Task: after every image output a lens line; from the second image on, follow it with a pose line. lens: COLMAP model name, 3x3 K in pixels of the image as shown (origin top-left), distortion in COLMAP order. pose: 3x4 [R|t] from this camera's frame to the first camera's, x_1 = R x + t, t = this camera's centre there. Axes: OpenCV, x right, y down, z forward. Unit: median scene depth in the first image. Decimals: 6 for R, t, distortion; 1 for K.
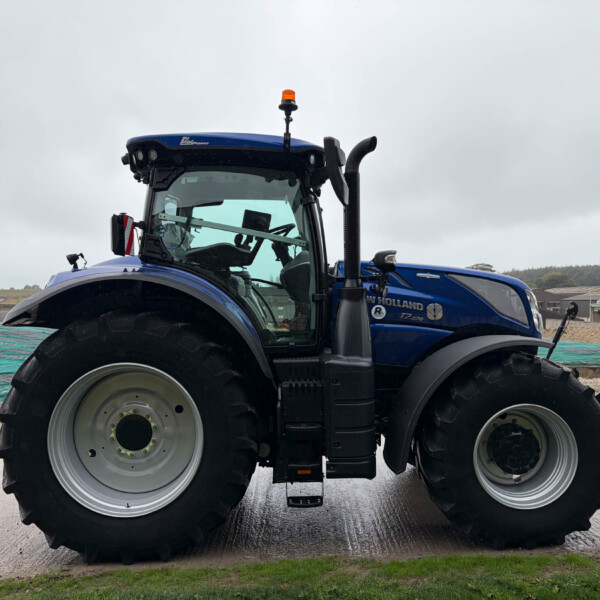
lens RADIAL K [[595.7, 0, 300.0], [0, 595.7, 300.0], [0, 0, 1]] dist [0.034958, -0.033766]
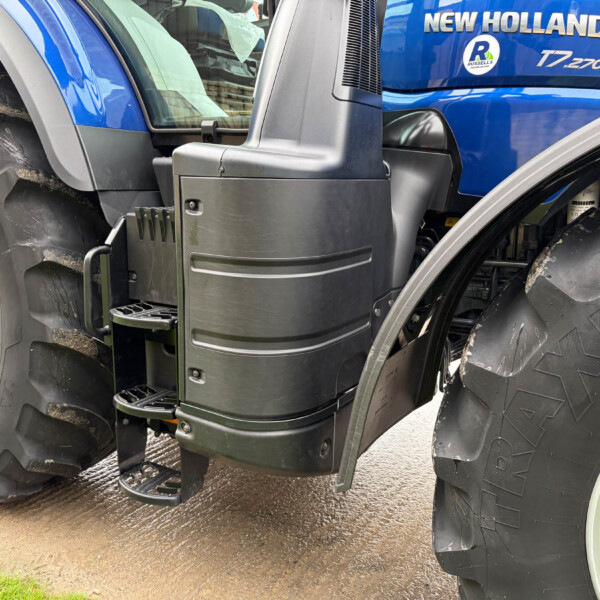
lens RADIAL K [[595.7, 0, 300.0], [0, 595.7, 300.0], [0, 0, 1]] dist [0.034958, -0.033766]
pose [[0.855554, 0.127716, -0.501714, 0.246667], [-0.018682, 0.976079, 0.216612, 0.093047], [0.517377, -0.175951, 0.837474, 0.593158]]
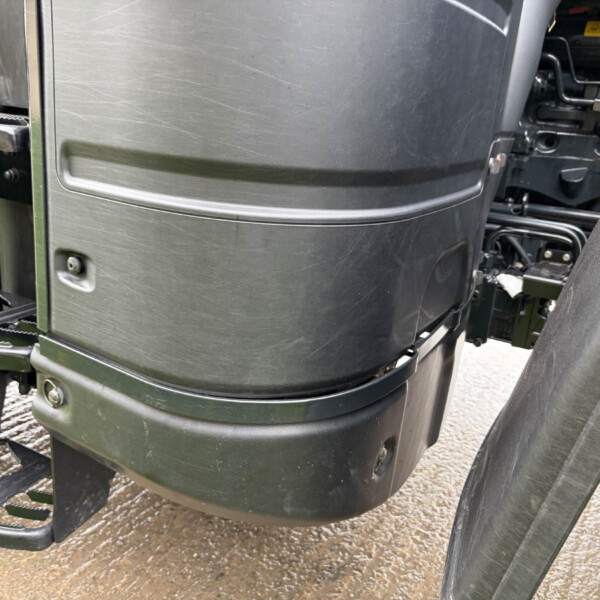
lens RADIAL K [[595.7, 0, 300.0], [0, 595.7, 300.0], [0, 0, 1]] dist [0.034958, -0.033766]
pose [[0.871980, 0.238655, -0.427429, 0.143821], [-0.094699, 0.938860, 0.331019, 0.160199], [0.480295, -0.248165, 0.841267, 0.735171]]
